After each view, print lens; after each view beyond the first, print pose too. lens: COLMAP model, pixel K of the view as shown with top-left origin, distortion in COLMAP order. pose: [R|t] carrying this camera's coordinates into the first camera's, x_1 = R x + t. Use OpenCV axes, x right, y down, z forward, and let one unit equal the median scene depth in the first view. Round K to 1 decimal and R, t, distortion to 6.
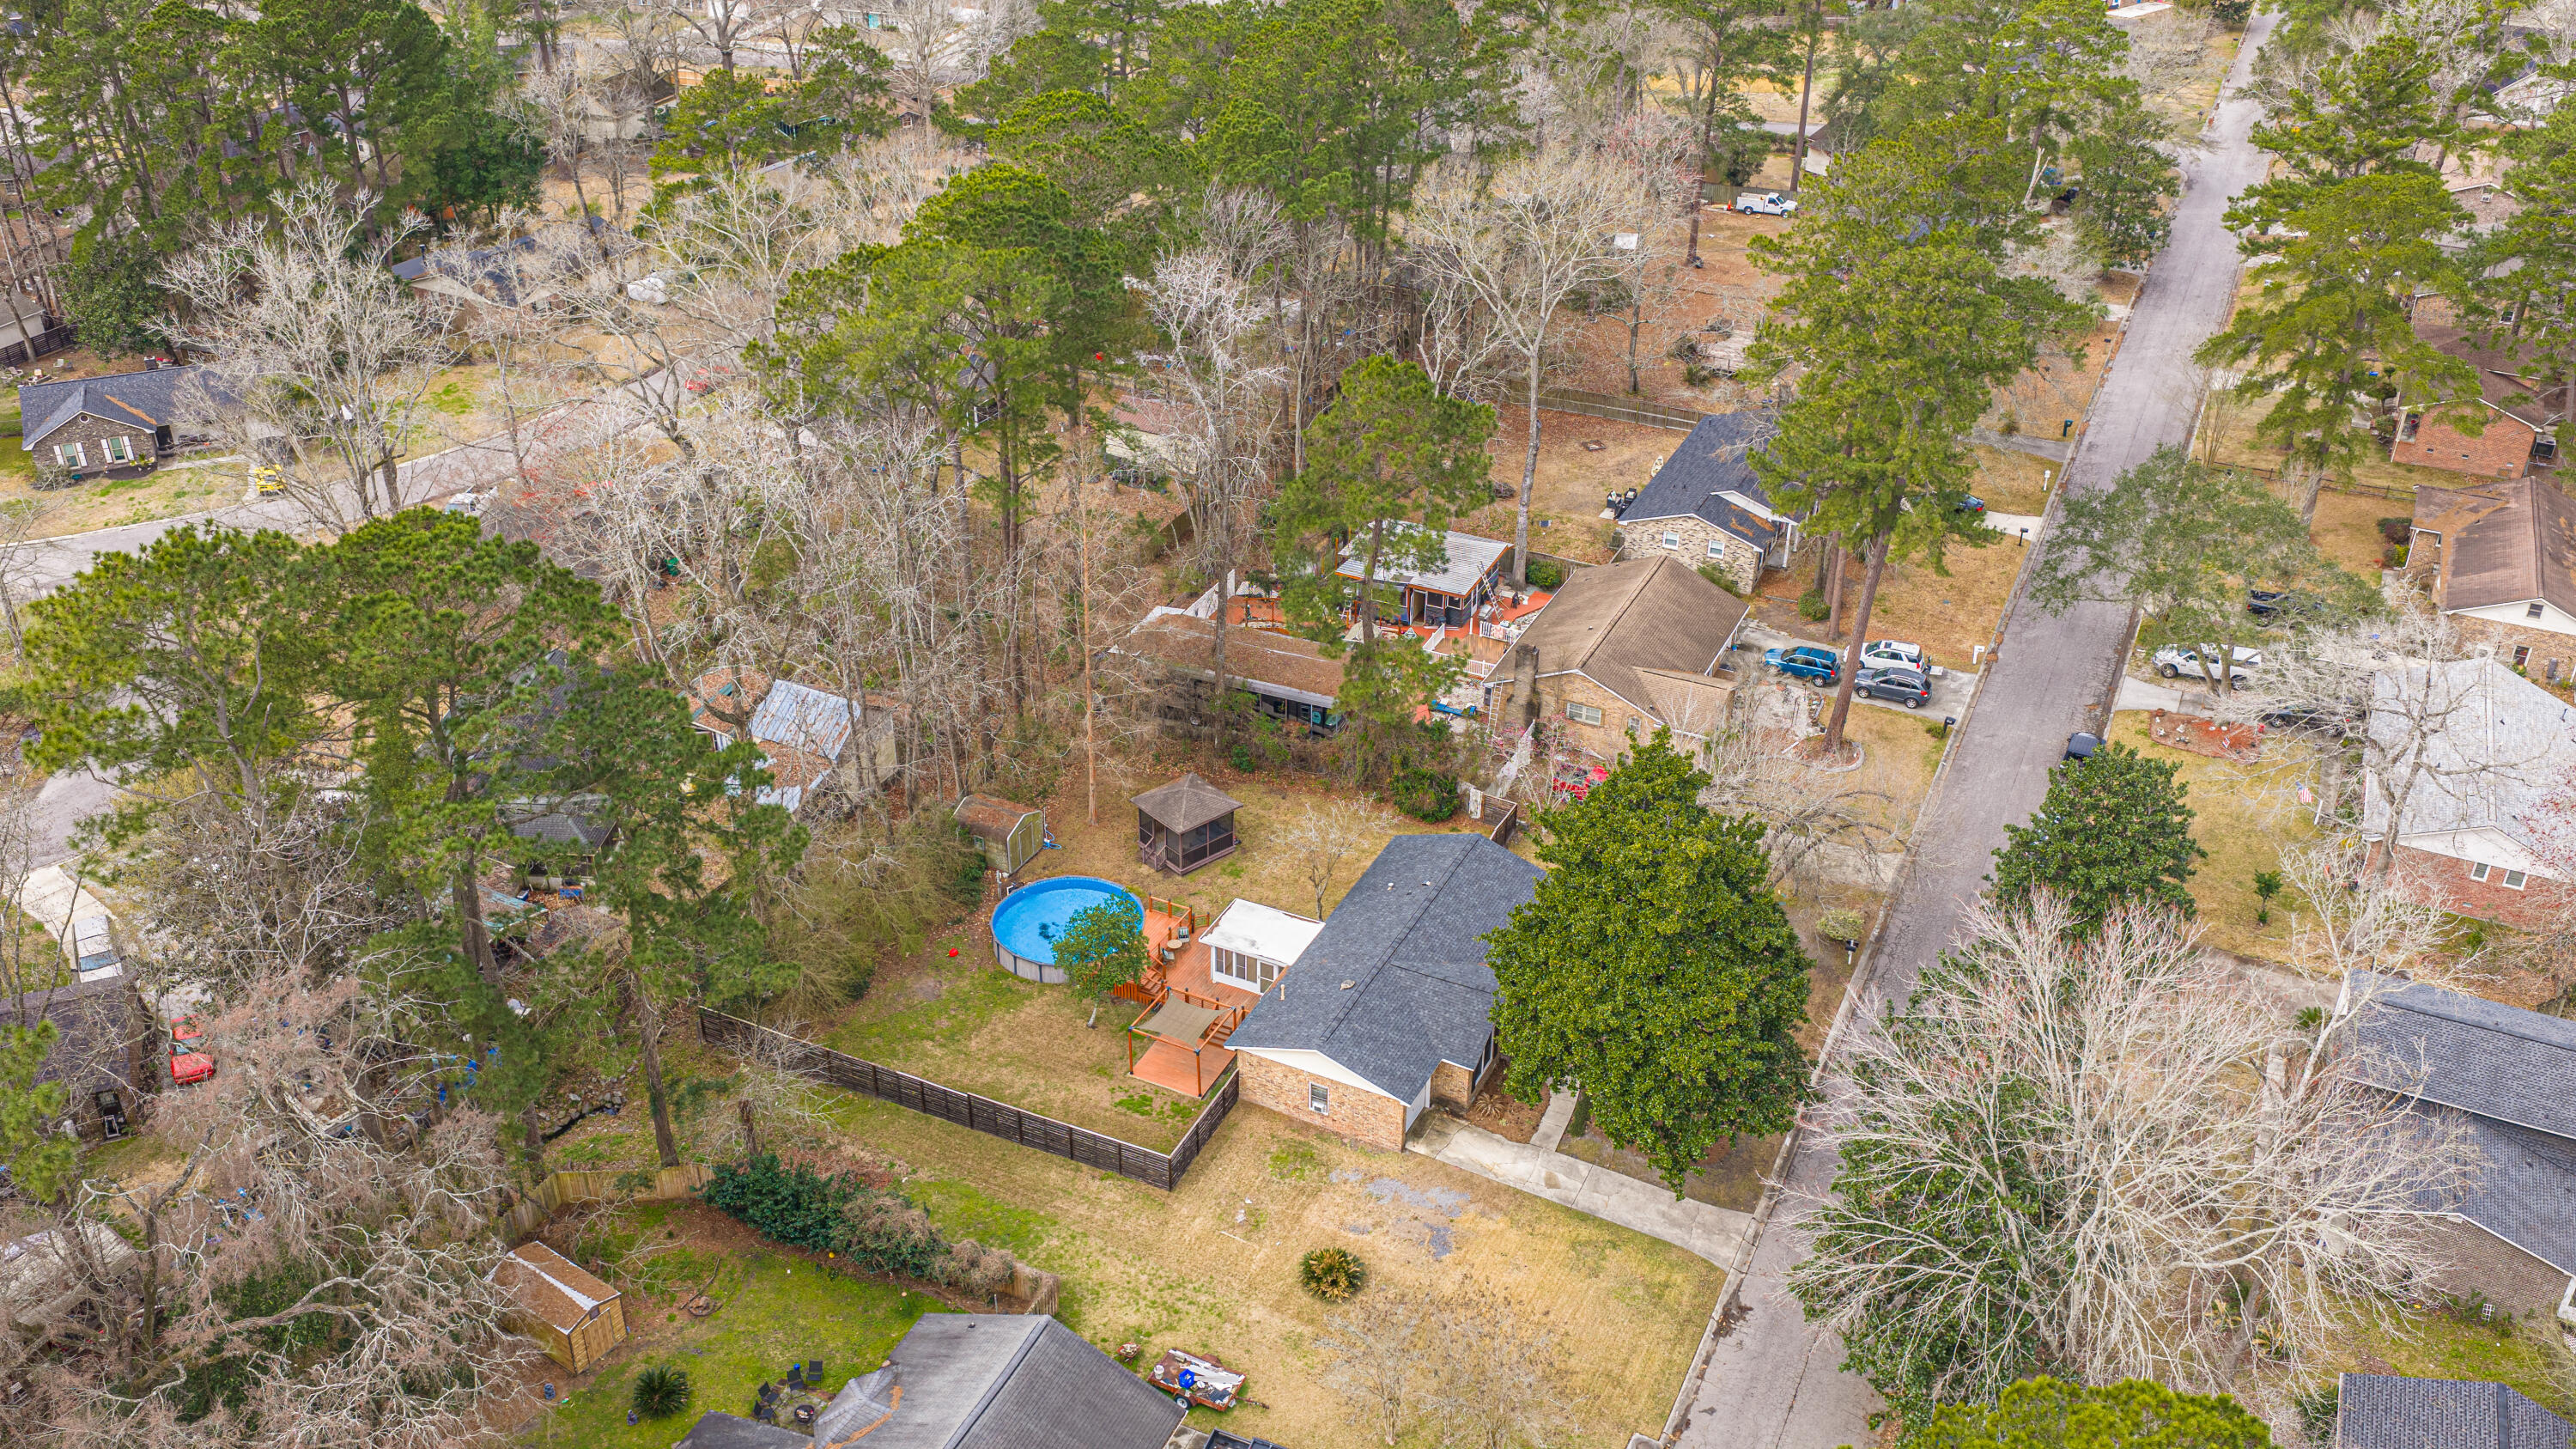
lens RADIAL K [[2118.1, 0, 1288.0], [0, 2118.1, 724.5], [0, 0, 1]] dist [0.065246, -0.163495]
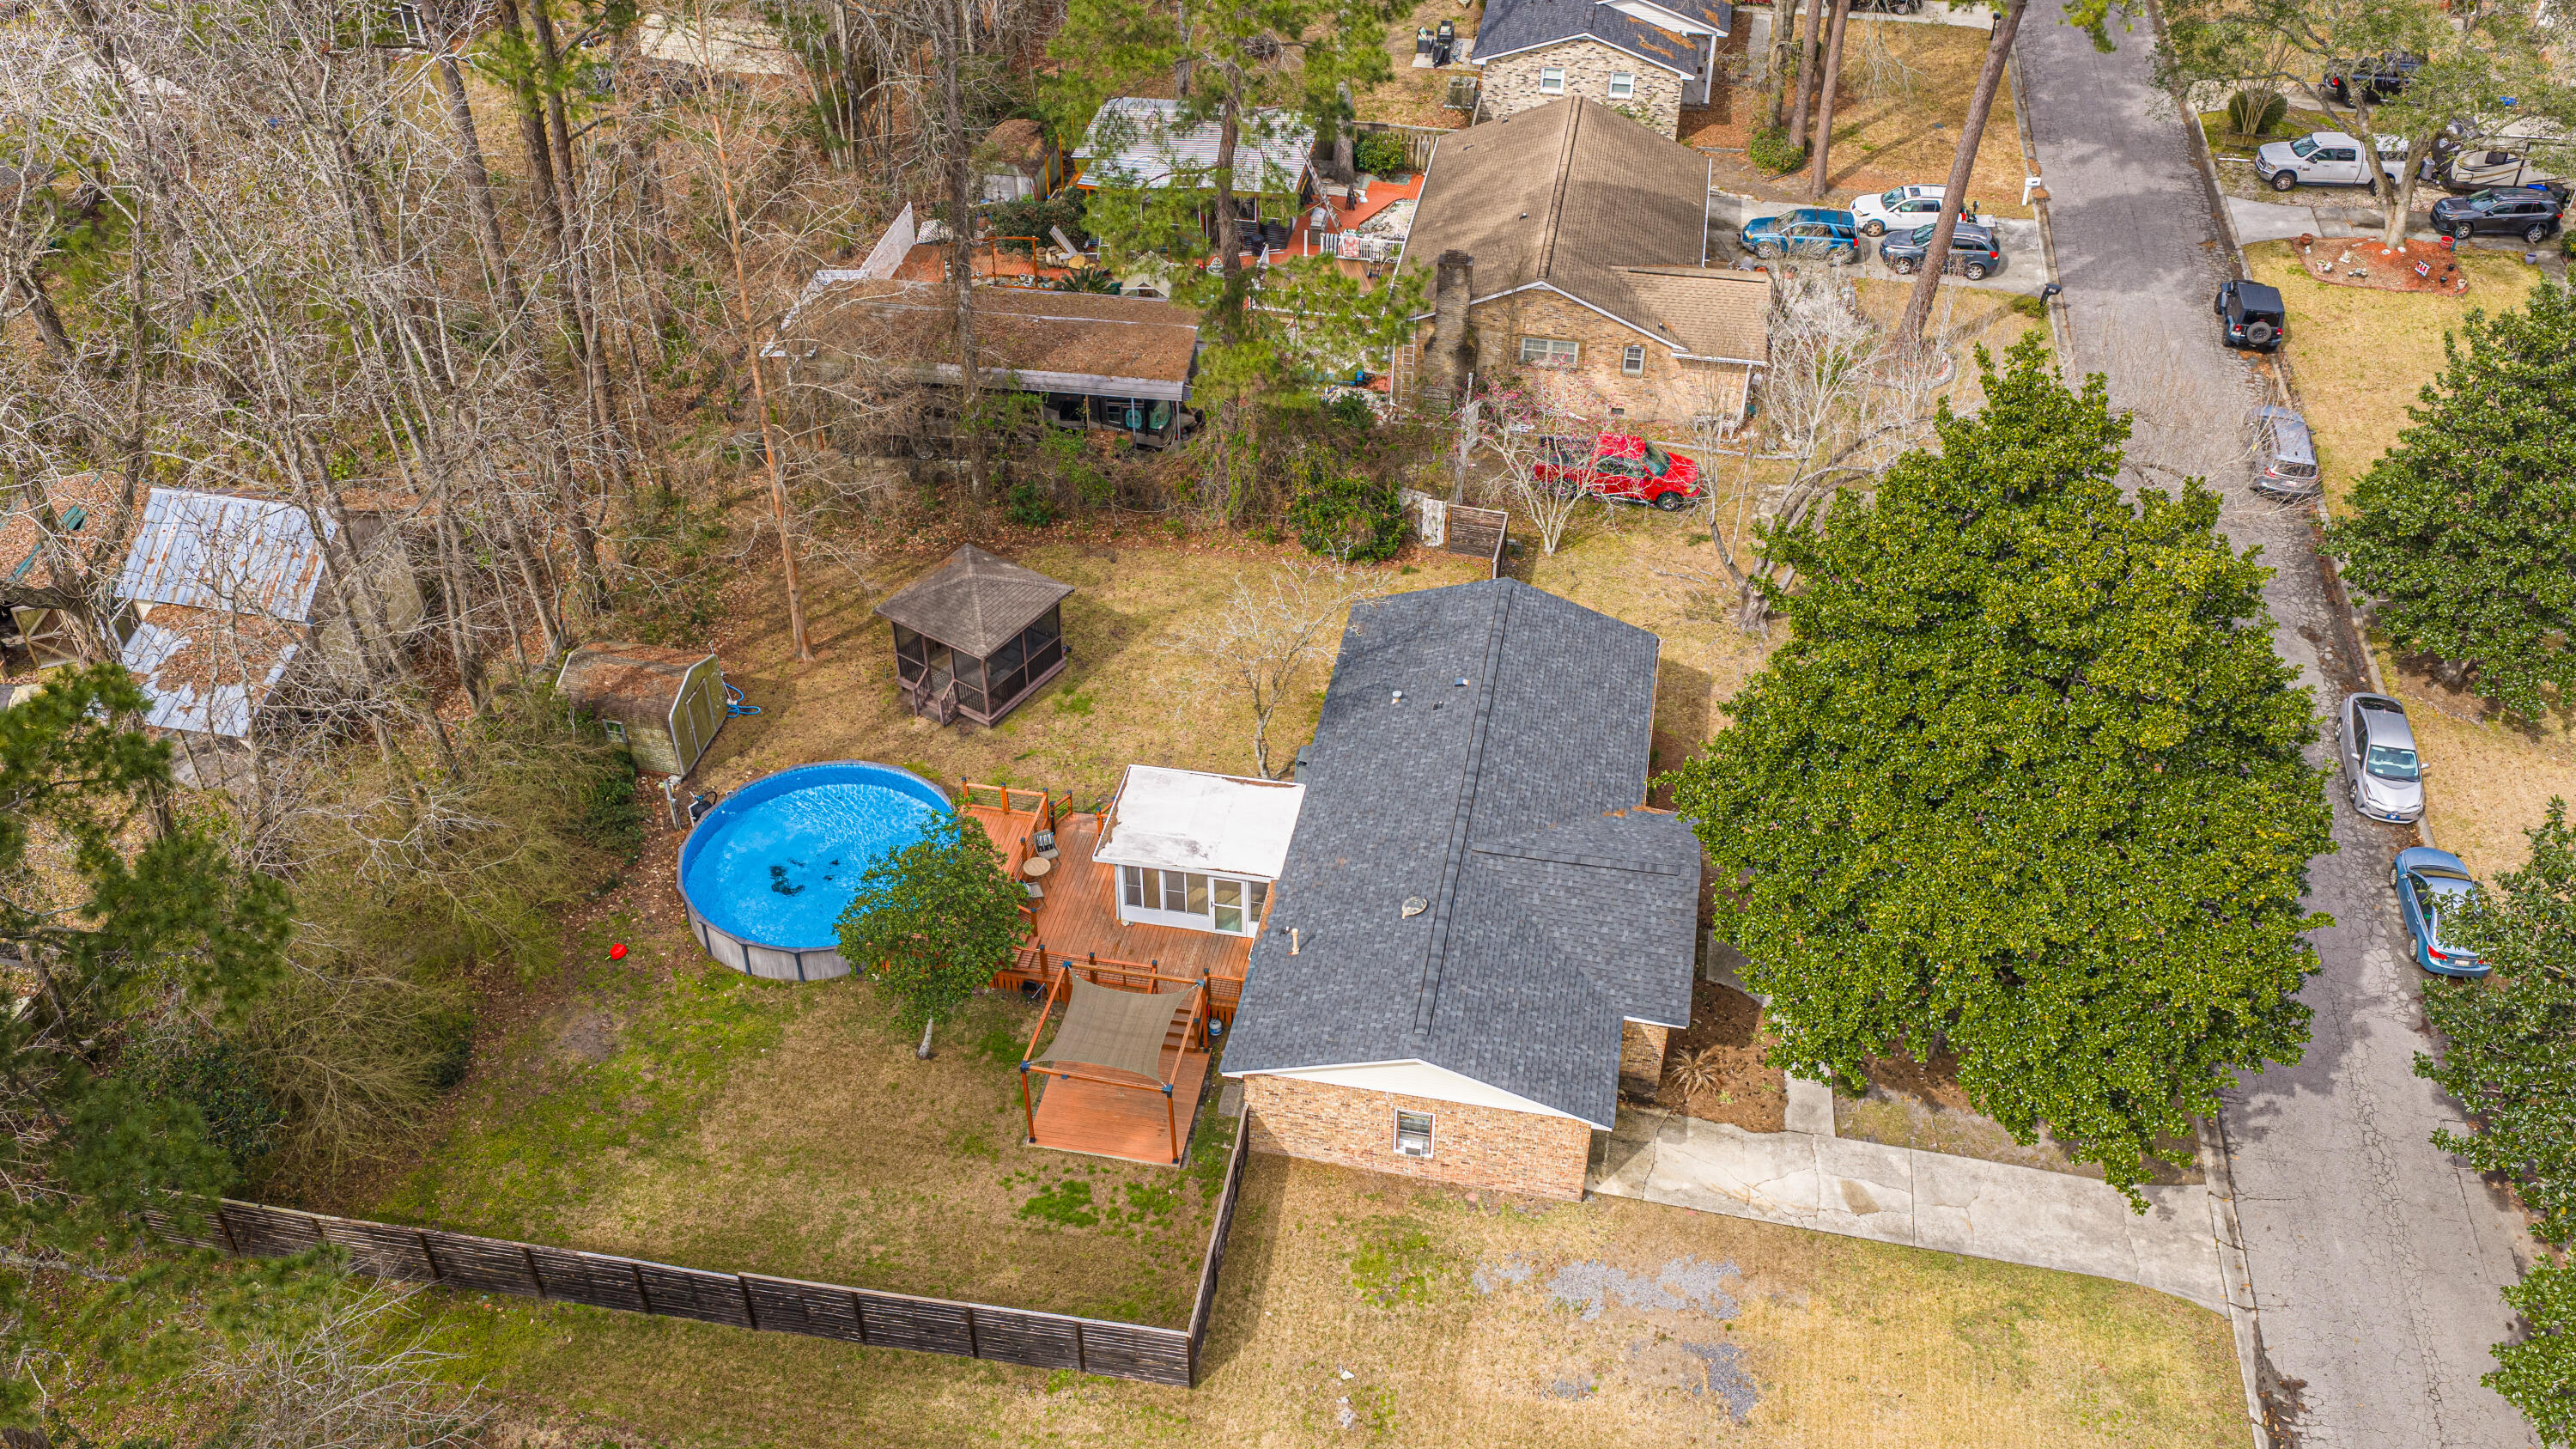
lens RADIAL K [[2118.1, 0, 1288.0], [0, 2118.1, 724.5], [0, 0, 1]] dist [0.065246, -0.163495]
pose [[0.964246, -0.171213, 0.202274, -0.093775], [0.138873, 0.976540, 0.164575, -0.013530], [-0.225706, -0.130600, 0.965402, 0.451393]]
